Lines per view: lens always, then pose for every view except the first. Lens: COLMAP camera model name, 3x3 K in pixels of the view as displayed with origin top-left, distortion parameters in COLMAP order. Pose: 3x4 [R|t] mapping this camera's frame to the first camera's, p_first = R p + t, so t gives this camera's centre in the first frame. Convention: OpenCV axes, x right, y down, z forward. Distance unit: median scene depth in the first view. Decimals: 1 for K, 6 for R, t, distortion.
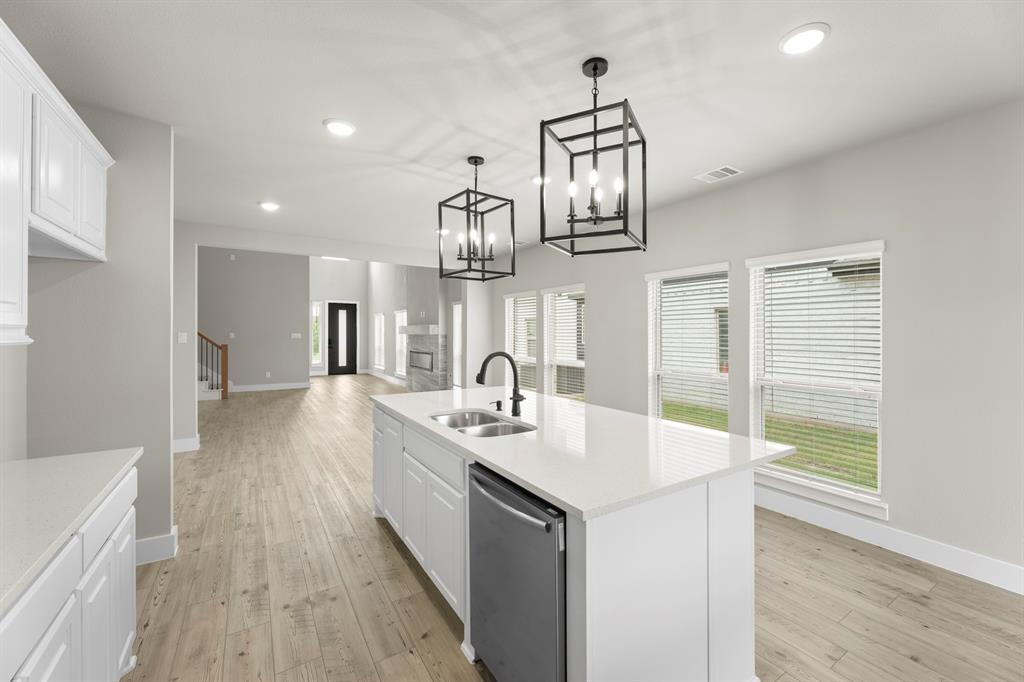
lens RADIAL K [[415.6, 0, 501.5], [0, 415.6, 335.5], [0, 0, 1]] dist [0.001000, -0.000036]
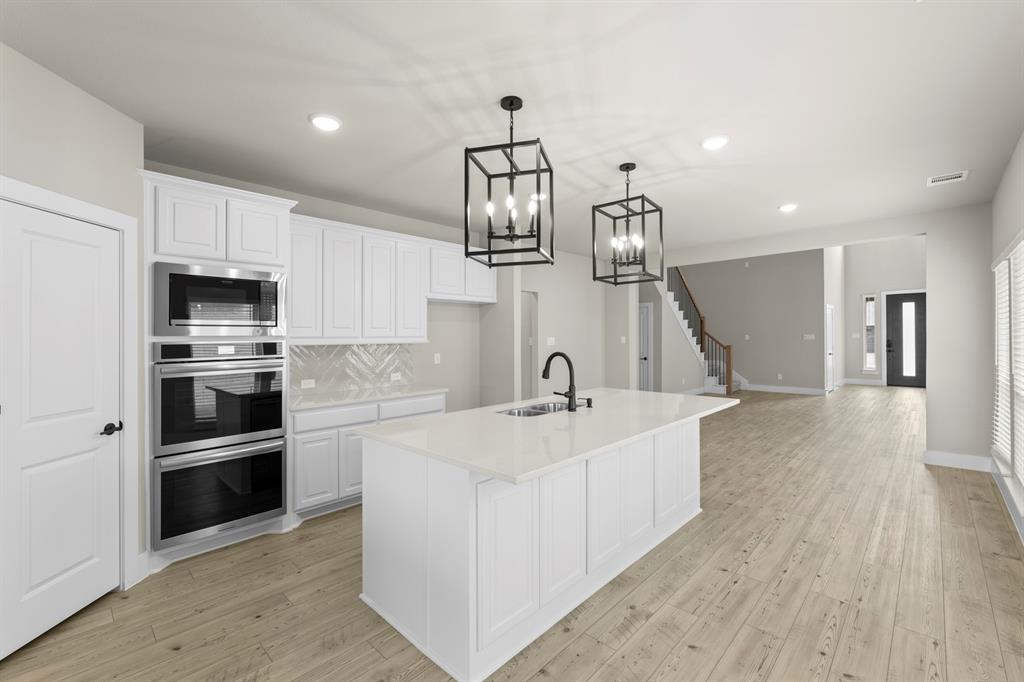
lens RADIAL K [[424.2, 0, 512.0], [0, 424.2, 341.0], [0, 0, 1]] dist [0.011944, 0.000068]
pose [[0.244376, 0.000745, -0.969680, 0.910237], [0.008849, 0.999956, 0.002998, 0.003055], [0.969640, -0.009313, 0.244358, 0.474756]]
